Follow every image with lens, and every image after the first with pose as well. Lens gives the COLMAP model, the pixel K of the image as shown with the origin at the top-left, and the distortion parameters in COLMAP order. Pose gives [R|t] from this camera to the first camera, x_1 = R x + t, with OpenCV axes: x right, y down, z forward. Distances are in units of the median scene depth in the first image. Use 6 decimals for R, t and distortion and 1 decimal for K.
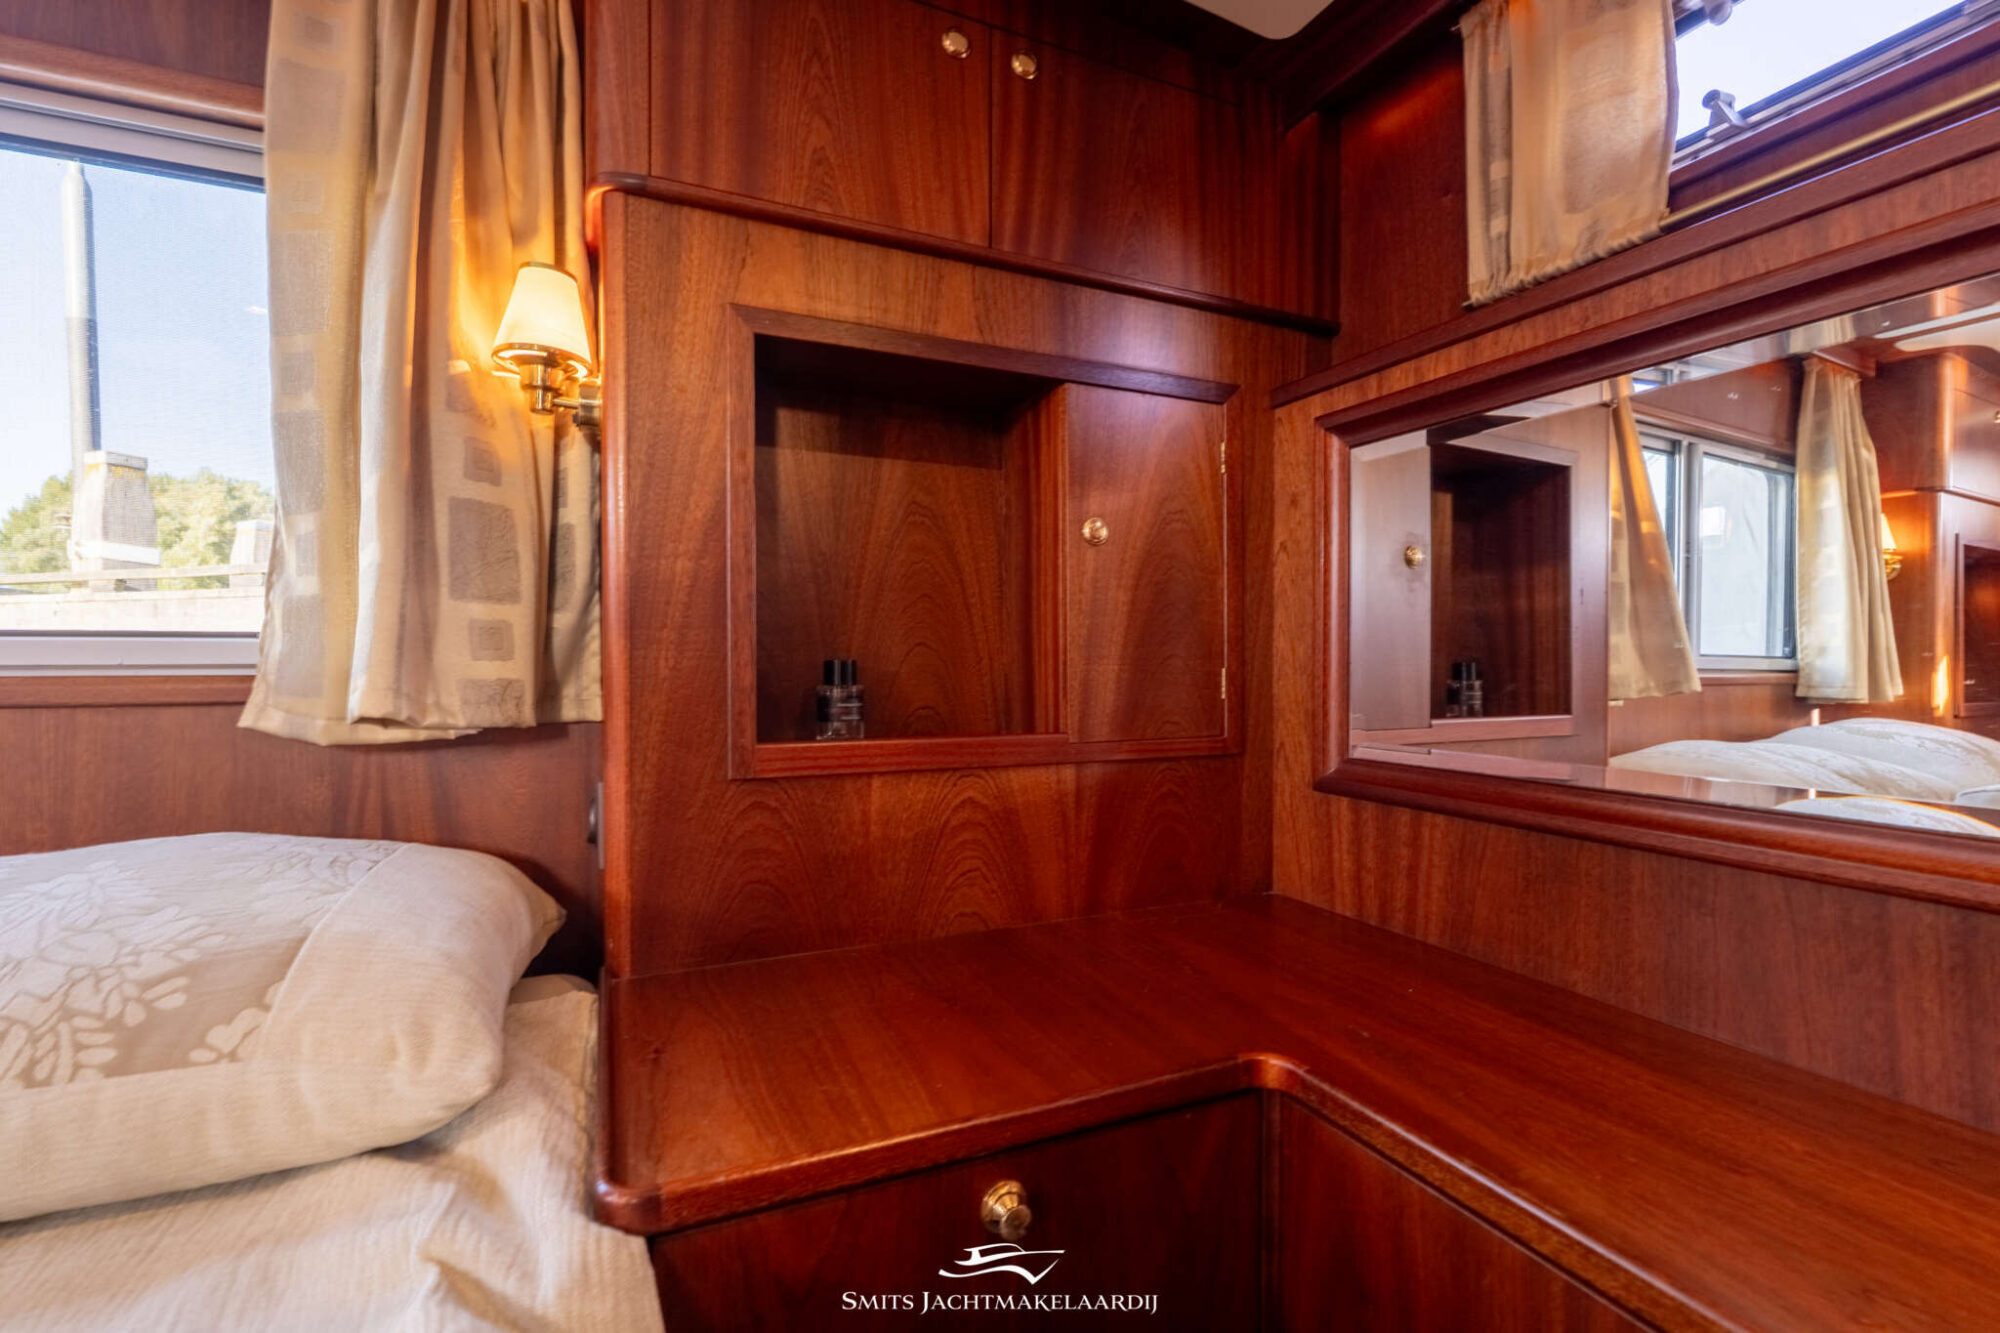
lens RADIAL K [[887.7, 0, 1004.3], [0, 887.7, 667.4], [0, 0, 1]] dist [-0.002104, 0.000331]
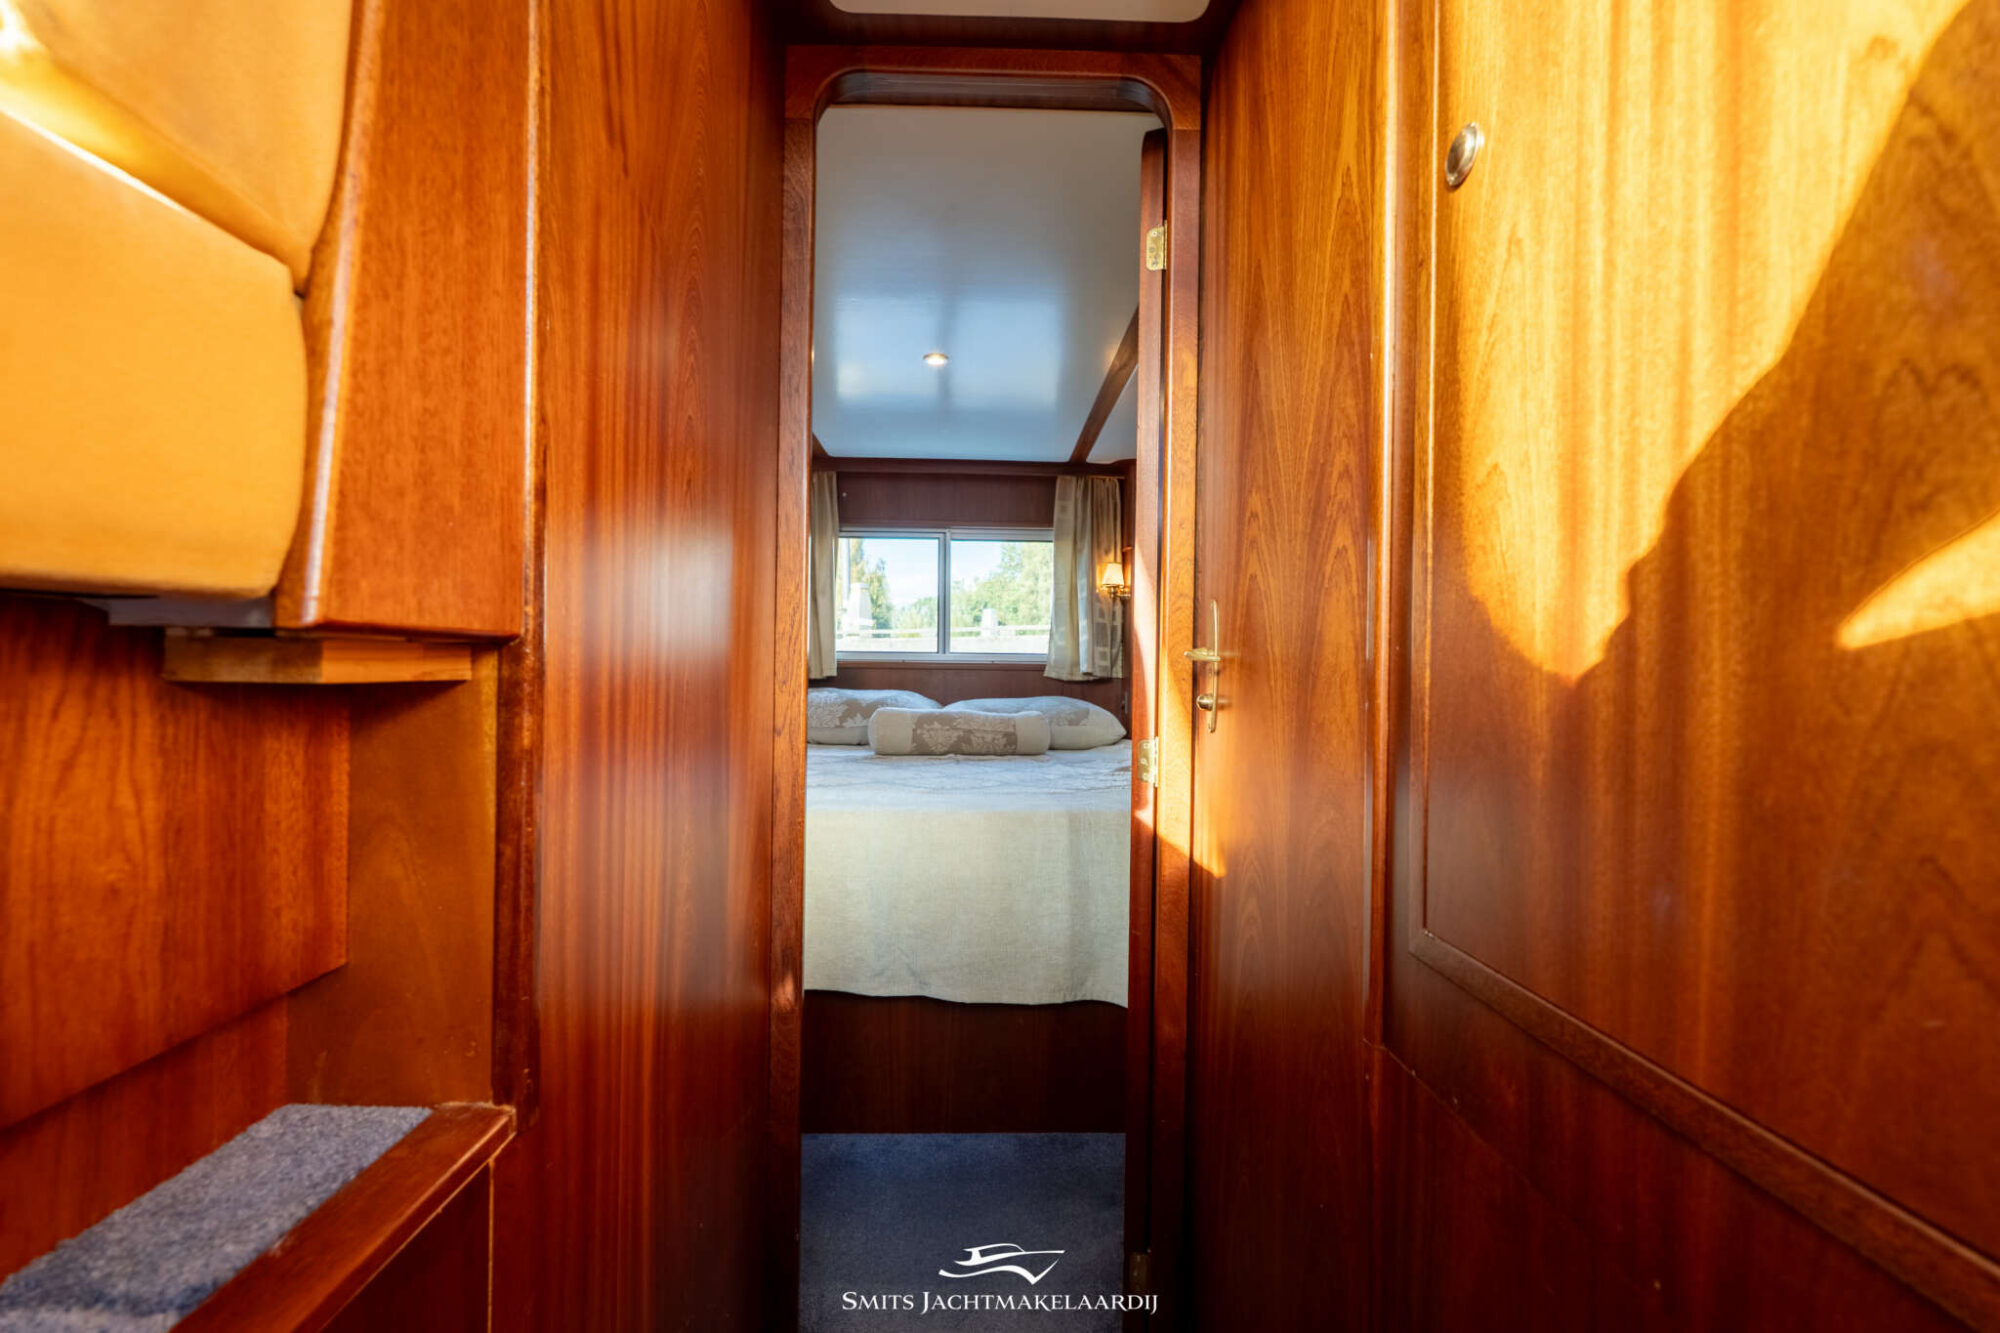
lens RADIAL K [[887.7, 0, 1004.3], [0, 887.7, 667.4], [0, 0, 1]] dist [-0.002104, 0.000331]
pose [[0.921935, 0.006966, -0.387281, 0.604939], [-0.009392, 0.999946, -0.004371, 0.046557], [0.387230, 0.007667, 0.921951, -3.008085]]
